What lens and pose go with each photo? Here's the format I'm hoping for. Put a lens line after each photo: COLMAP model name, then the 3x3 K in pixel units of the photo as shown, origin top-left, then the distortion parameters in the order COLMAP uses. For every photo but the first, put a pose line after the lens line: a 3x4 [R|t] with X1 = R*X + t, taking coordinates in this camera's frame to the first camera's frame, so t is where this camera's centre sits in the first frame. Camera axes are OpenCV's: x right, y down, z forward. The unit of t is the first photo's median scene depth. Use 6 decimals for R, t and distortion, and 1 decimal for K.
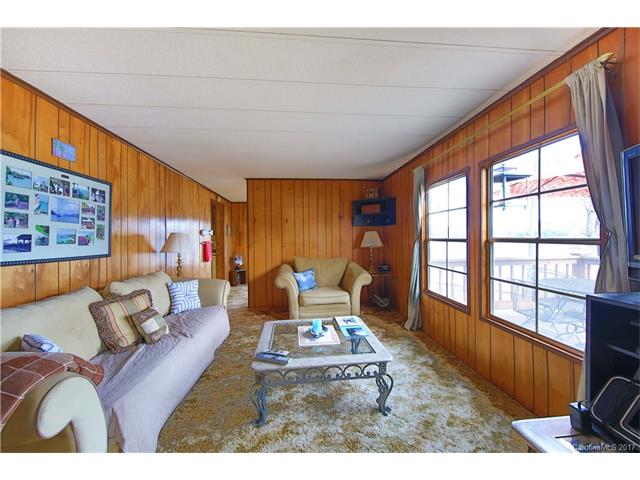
lens RADIAL K [[259.7, 0, 320.0], [0, 259.7, 240.0], [0, 0, 1]] dist [0.000015, 0.000008]
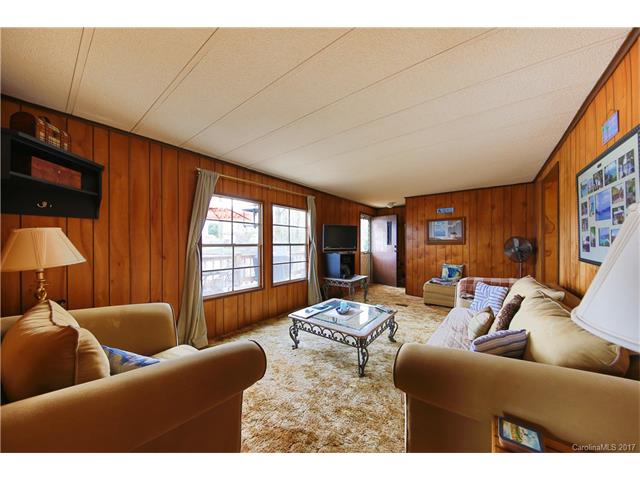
lens RADIAL K [[212.8, 0, 323.9], [0, 212.8, 234.4], [0, 0, 1]] dist [0.000844, -0.002964]
pose [[-0.732468, 0.037016, 0.679794, -0.632996], [0.013183, 0.999105, -0.040198, -0.003434], [-0.680674, -0.020482, -0.732300, 1.725502]]
